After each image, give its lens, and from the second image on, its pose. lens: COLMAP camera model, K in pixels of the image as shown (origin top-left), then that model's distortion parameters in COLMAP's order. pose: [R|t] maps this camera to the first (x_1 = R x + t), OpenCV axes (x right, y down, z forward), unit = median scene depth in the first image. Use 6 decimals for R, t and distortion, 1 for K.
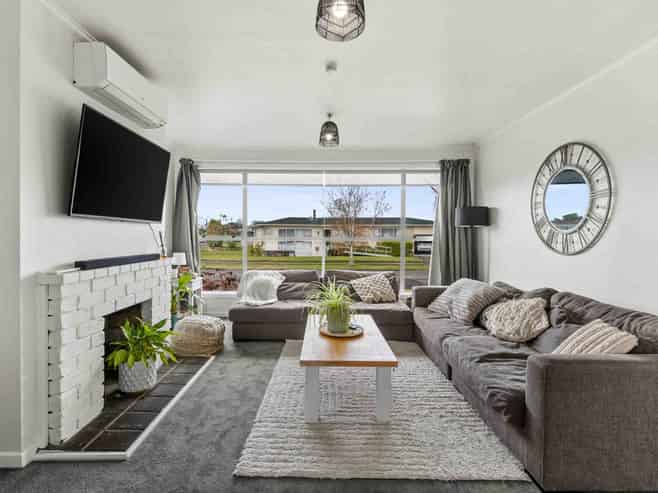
lens RADIAL K [[338.2, 0, 325.0], [0, 338.2, 234.7], [0, 0, 1]] dist [-0.000376, -0.000511]
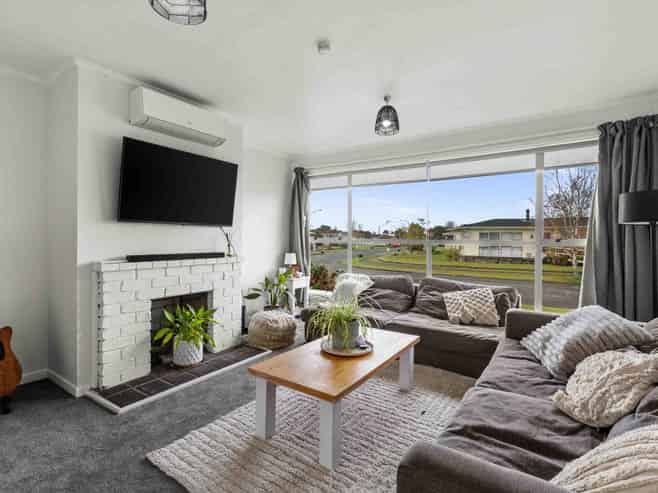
lens RADIAL K [[338.2, 0, 325.0], [0, 338.2, 234.7], [0, 0, 1]] dist [-0.000376, -0.000511]
pose [[0.821717, -0.003661, -0.569883, 0.375242], [-0.002650, 0.999944, -0.010246, 0.005139], [0.569889, 0.009930, 0.821662, 0.199781]]
